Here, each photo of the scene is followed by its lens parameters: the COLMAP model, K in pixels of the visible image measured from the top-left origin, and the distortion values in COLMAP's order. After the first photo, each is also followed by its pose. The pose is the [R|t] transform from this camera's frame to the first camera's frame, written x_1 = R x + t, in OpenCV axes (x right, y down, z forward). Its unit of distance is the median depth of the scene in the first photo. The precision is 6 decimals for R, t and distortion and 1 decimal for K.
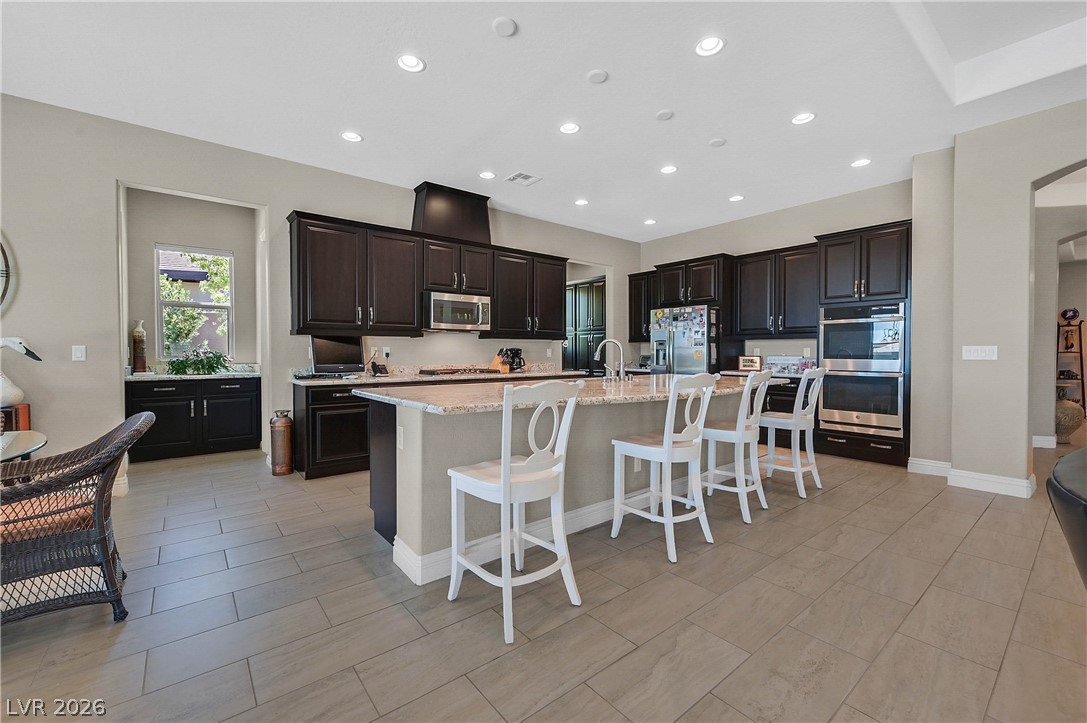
lens RADIAL K [[457.1, 0, 543.3], [0, 457.1, 357.9], [0, 0, 1]] dist [-0.001243, 0.000933]
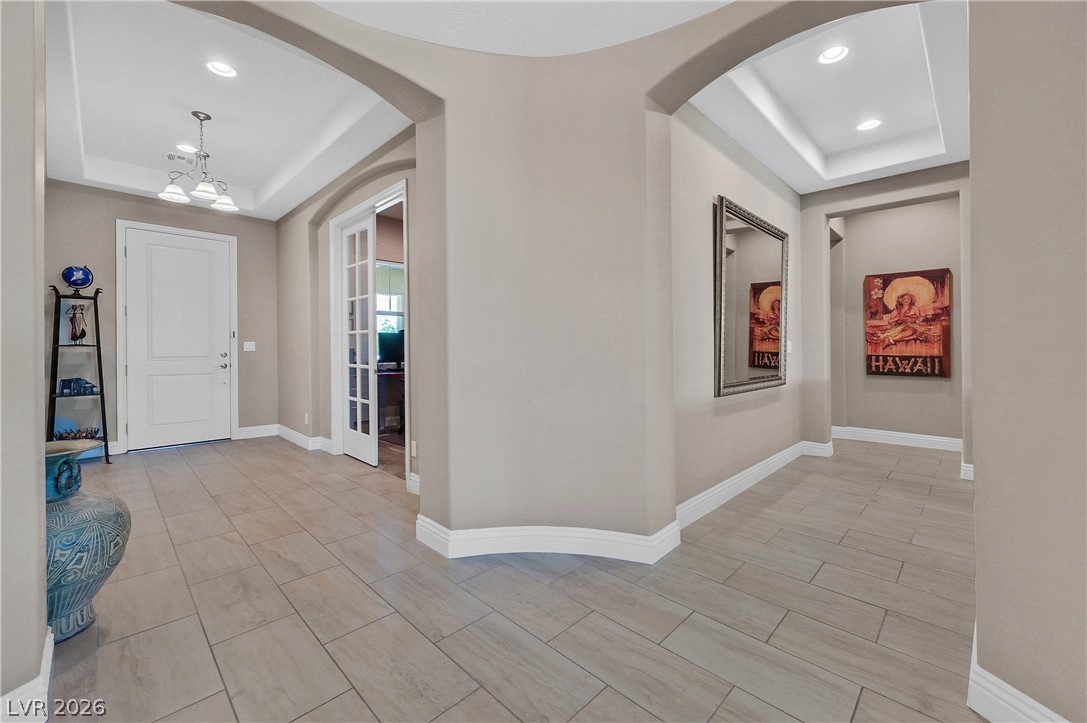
lens RADIAL K [[430.6, 0, 541.7], [0, 430.6, 354.0], [0, 0, 1]] dist [0.000622, -0.000927]
pose [[-0.110448, -0.014993, 0.993769, 0.927549], [0.009000, 0.999830, 0.016085, -0.009019], [-0.993841, 0.010721, -0.110294, 0.813005]]
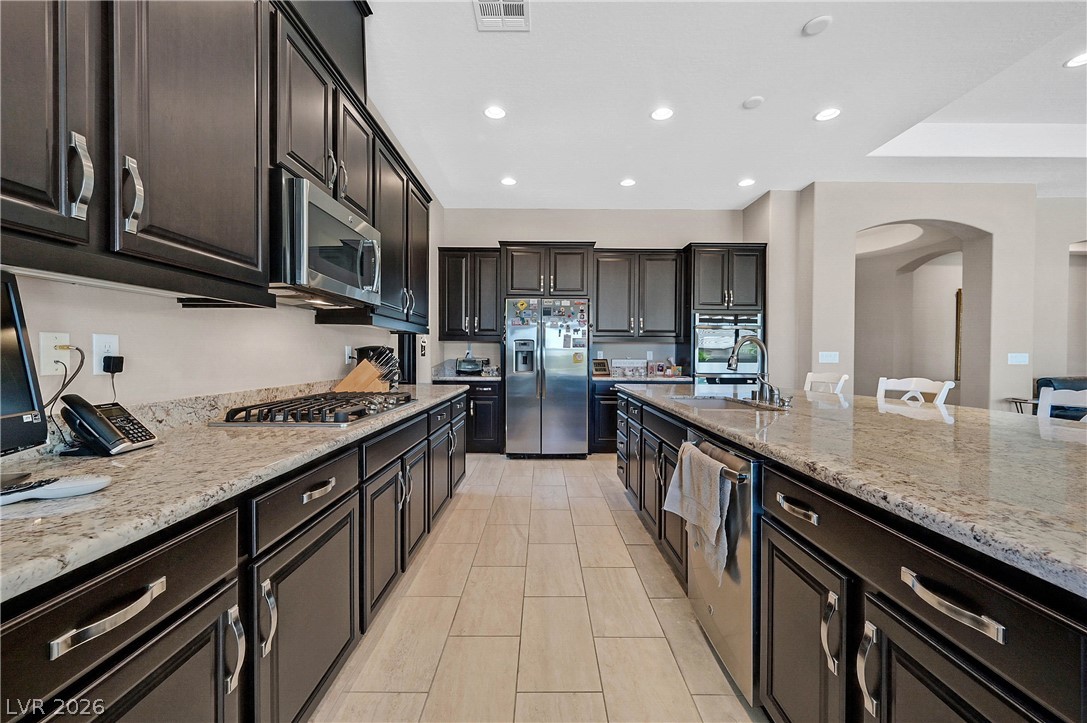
lens RADIAL K [[430.6, 0, 540.7], [0, 430.6, 358.9], [0, 0, 1]] dist [0.000622, -0.000927]
pose [[0.634561, -0.004685, 0.772858, -0.375848], [0.000561, 0.999984, 0.005601, -0.010658], [-0.772872, -0.003121, 0.634554, 0.650271]]
